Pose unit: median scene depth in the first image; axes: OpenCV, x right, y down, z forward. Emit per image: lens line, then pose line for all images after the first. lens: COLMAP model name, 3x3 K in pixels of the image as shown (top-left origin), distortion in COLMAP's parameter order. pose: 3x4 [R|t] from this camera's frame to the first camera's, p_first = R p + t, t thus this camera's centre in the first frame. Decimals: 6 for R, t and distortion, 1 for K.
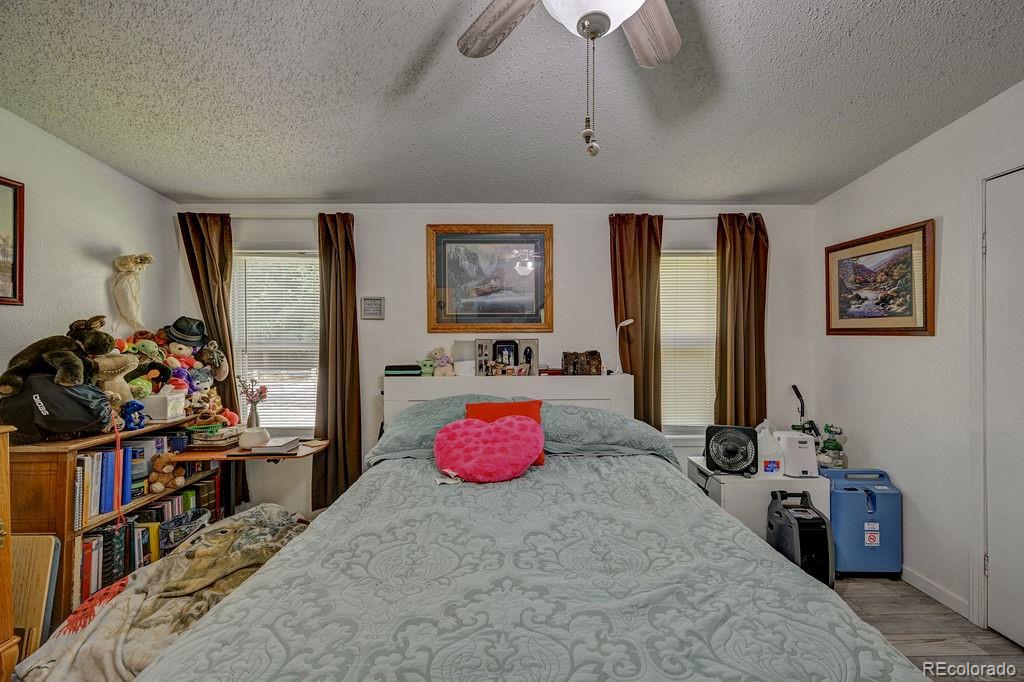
lens RADIAL K [[403.4, 0, 512.3], [0, 403.4, 342.0], [0, 0, 1]] dist [-0.000670, 0.000236]
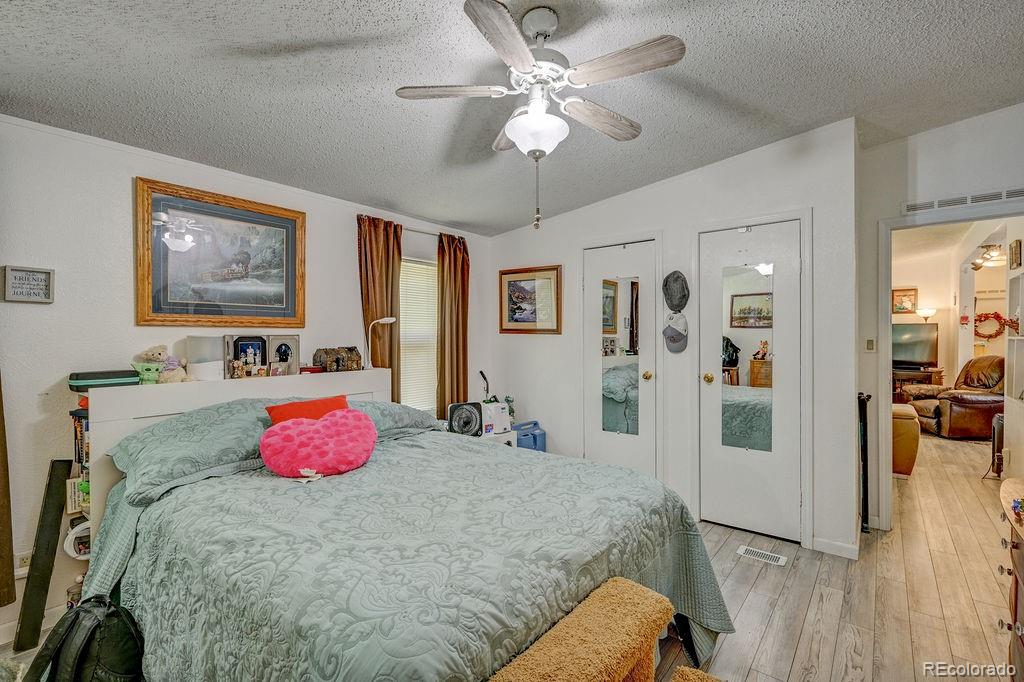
lens RADIAL K [[466.5, 0, 511.9], [0, 466.5, 343.8], [0, 0, 1]] dist [0.003490, 0.000486]
pose [[0.638126, -0.008888, 0.769880, -0.441690], [0.002487, 0.999952, 0.009482, 0.003766], [-0.769928, -0.004136, 0.638118, -0.063099]]
